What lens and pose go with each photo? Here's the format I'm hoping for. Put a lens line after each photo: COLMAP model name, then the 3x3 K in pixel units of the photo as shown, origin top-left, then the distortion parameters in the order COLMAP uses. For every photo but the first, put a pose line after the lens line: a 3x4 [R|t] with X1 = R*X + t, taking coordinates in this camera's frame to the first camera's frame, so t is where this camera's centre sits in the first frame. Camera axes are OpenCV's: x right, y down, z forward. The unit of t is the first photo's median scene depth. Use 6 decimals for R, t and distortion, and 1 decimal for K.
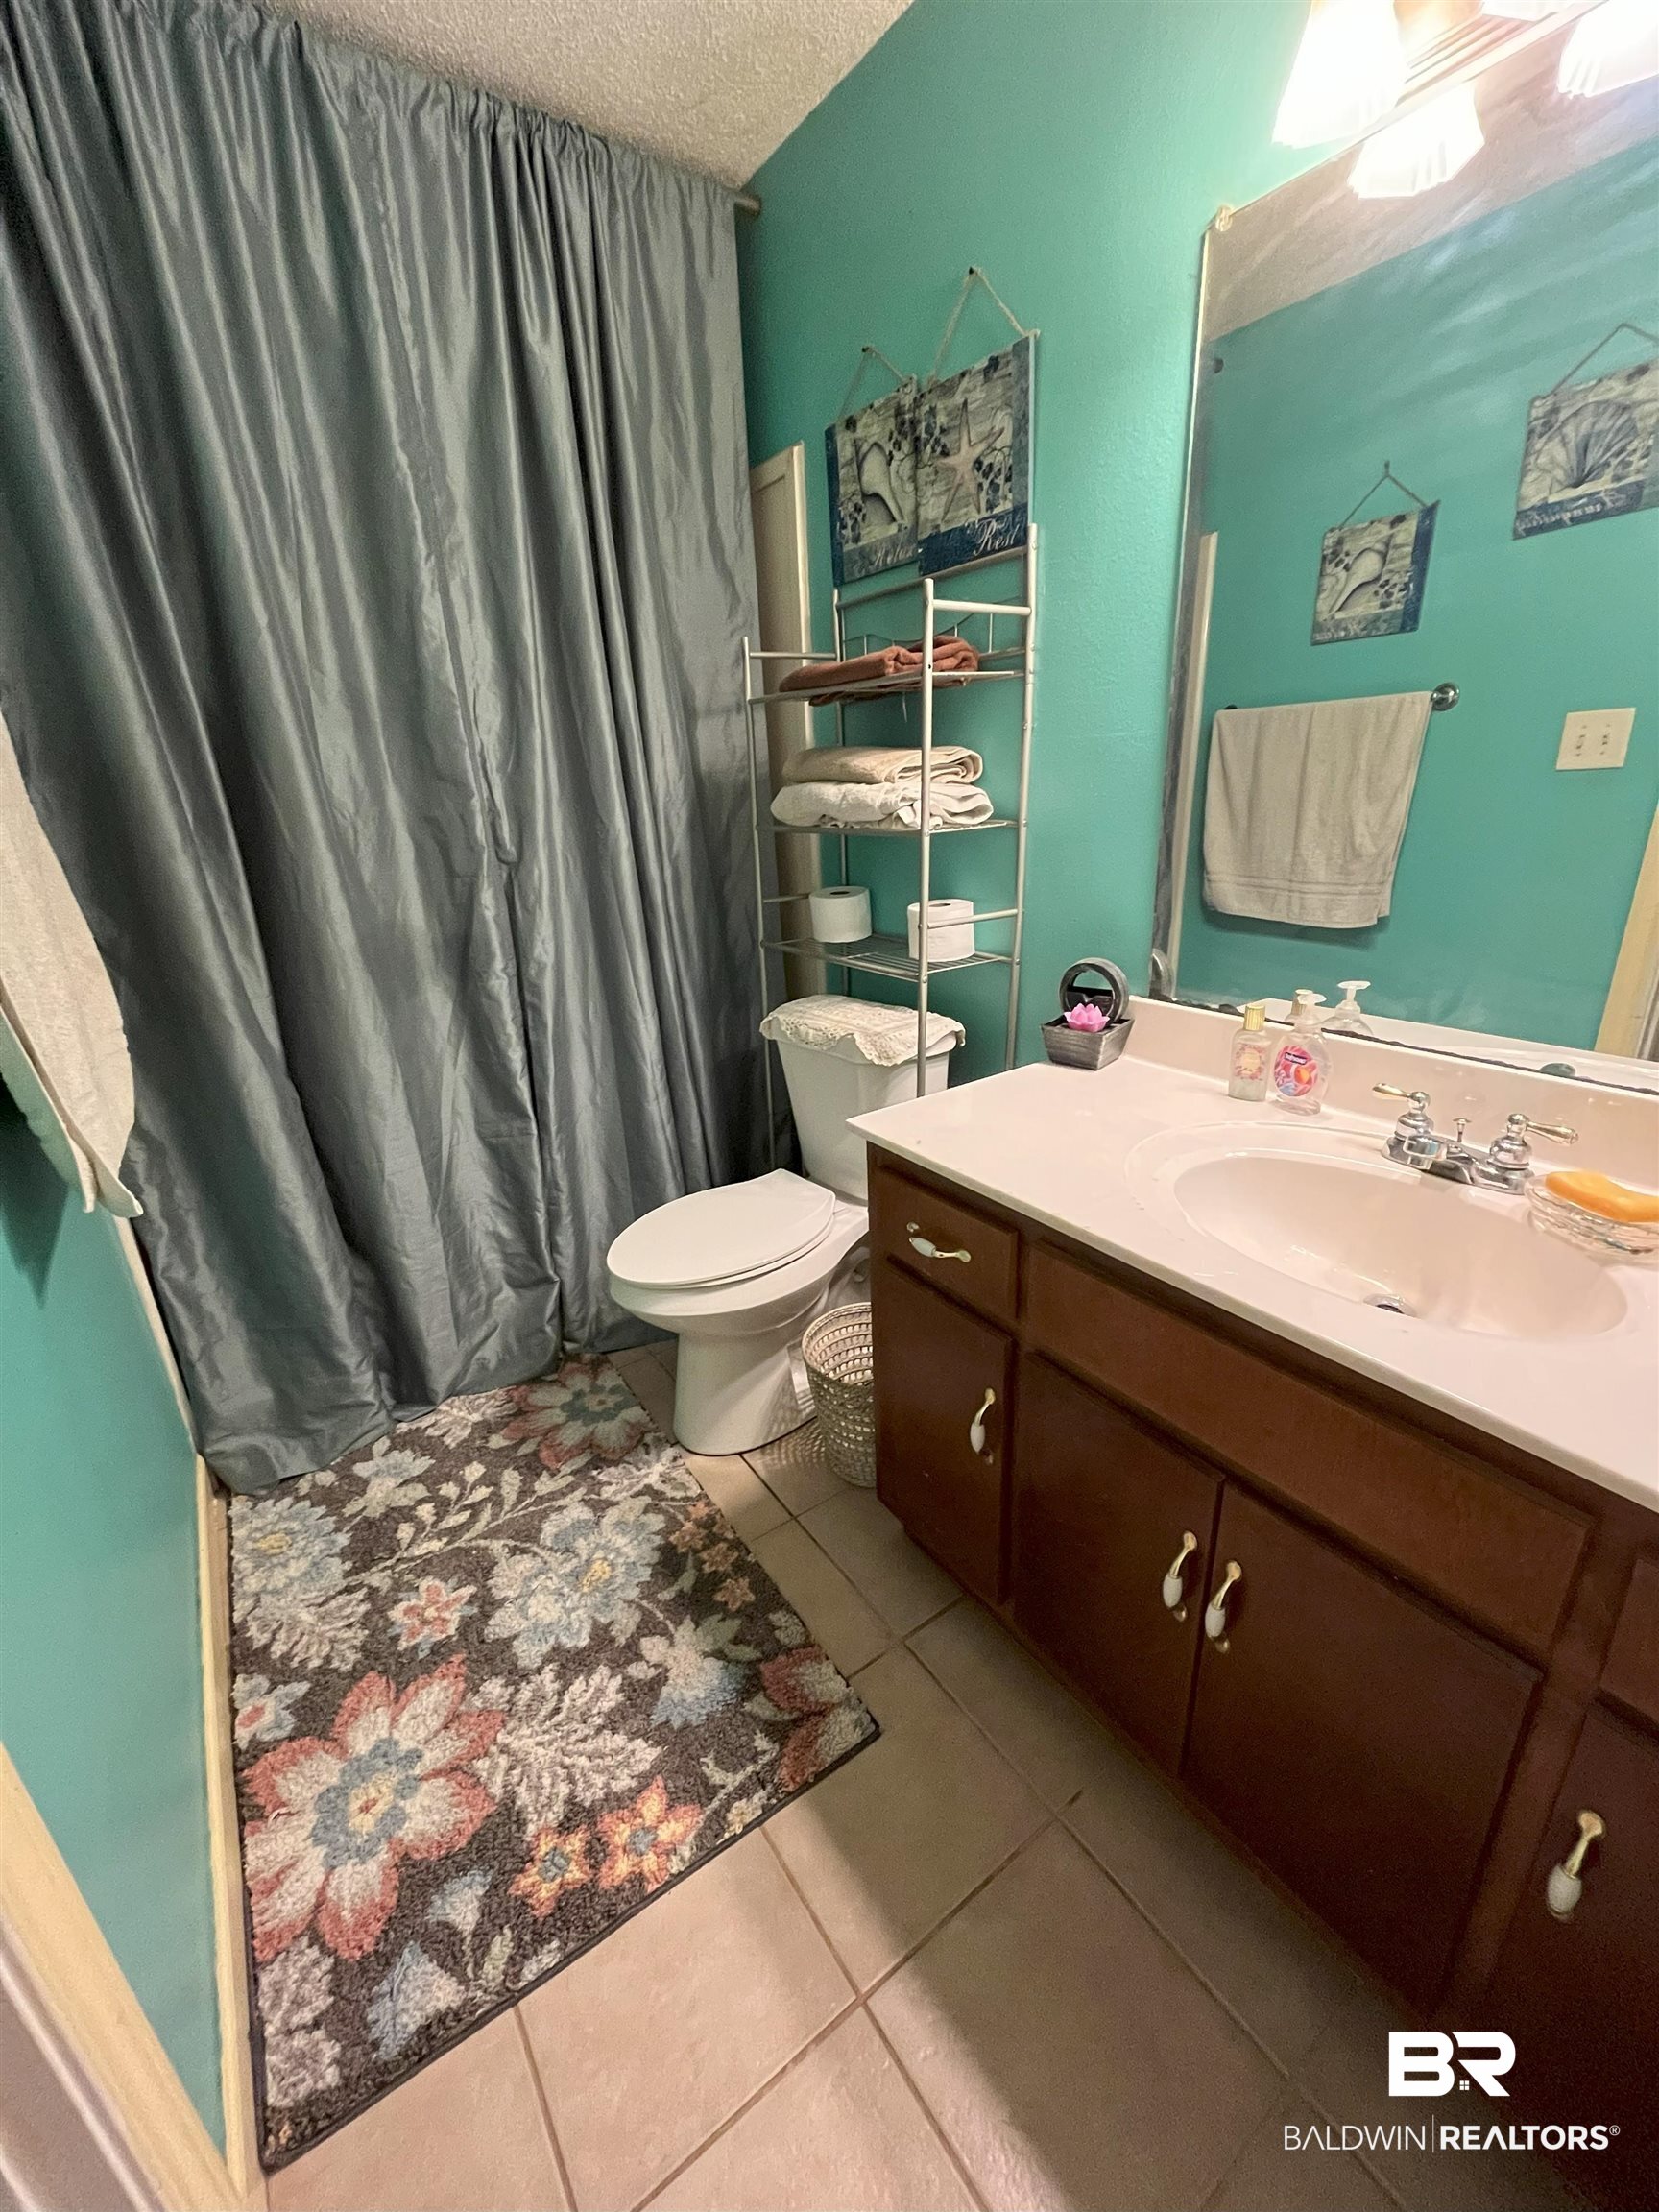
lens RADIAL K [[882.7, 0, 830.2], [0, 882.7, 1104.5], [0, 0, 1]] dist [-0.004284, 0.000078]
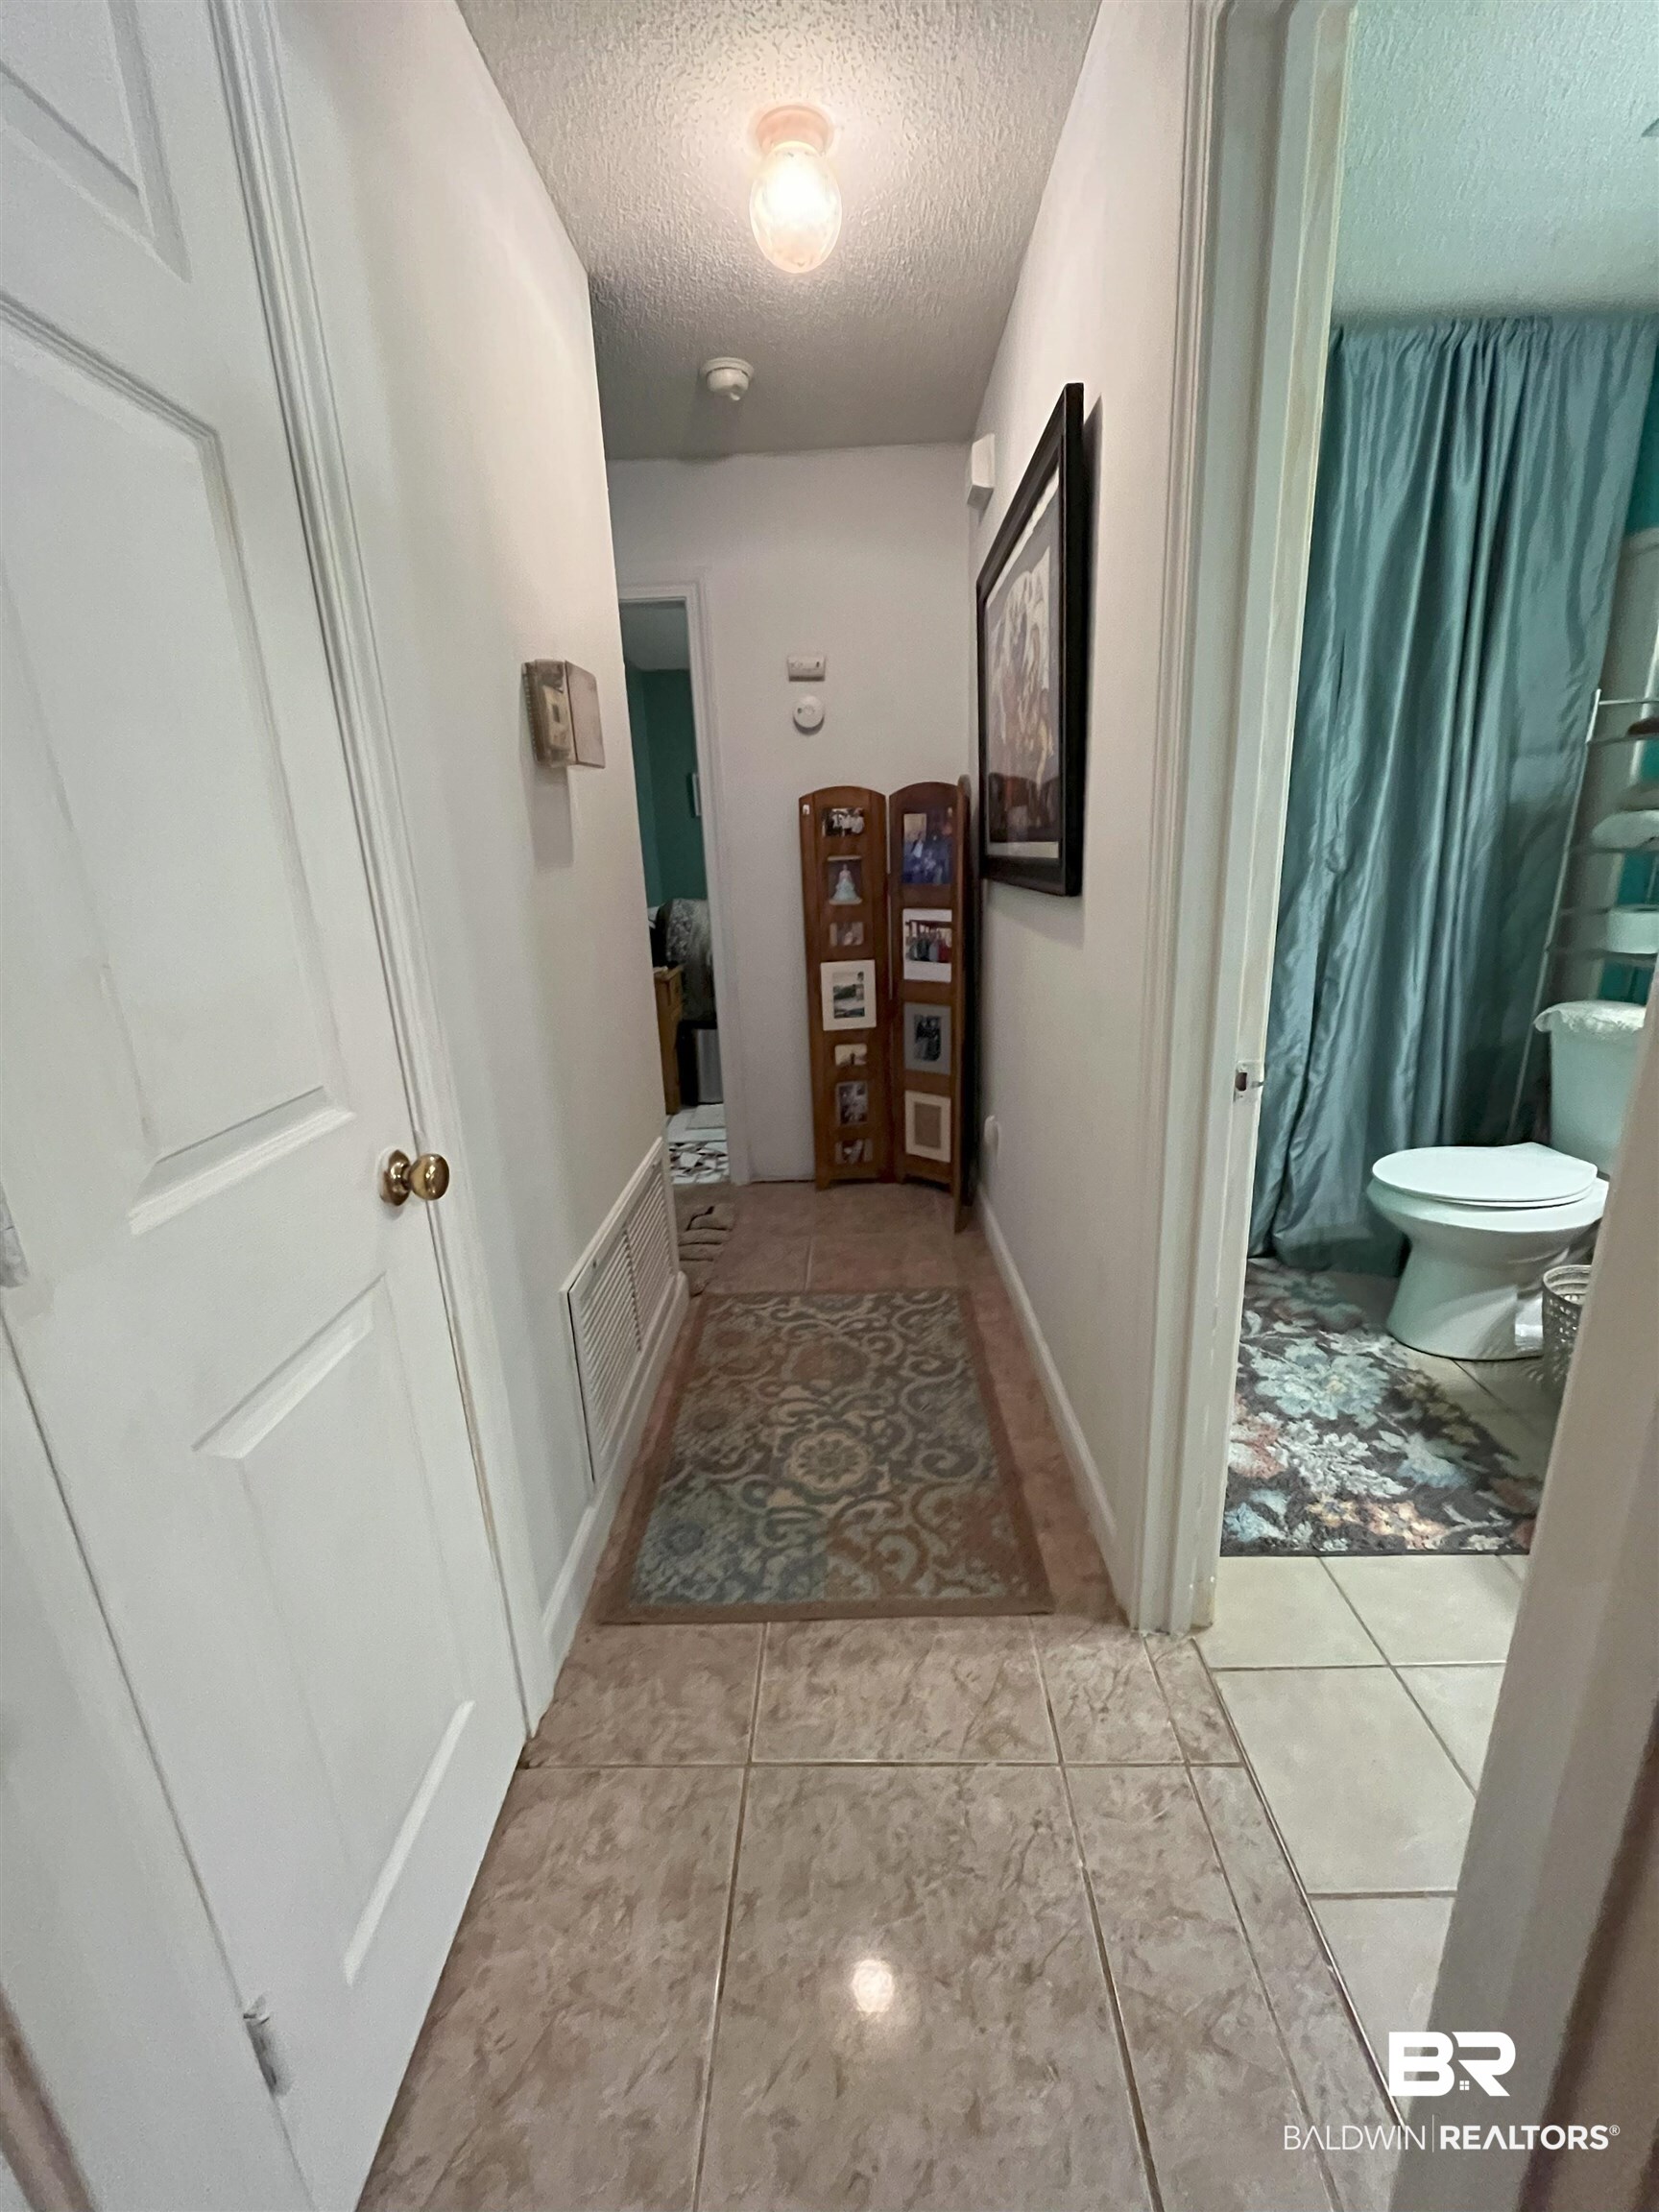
lens RADIAL K [[882.7, 0, 836.3], [0, 882.7, 1103.4], [0, 0, 1]] dist [-0.004284, 0.000078]
pose [[0.810594, 0.169848, -0.560436, -0.204732], [-0.188093, 0.981820, 0.025503, 0.216078], [0.554579, 0.084742, 0.827805, -0.601039]]
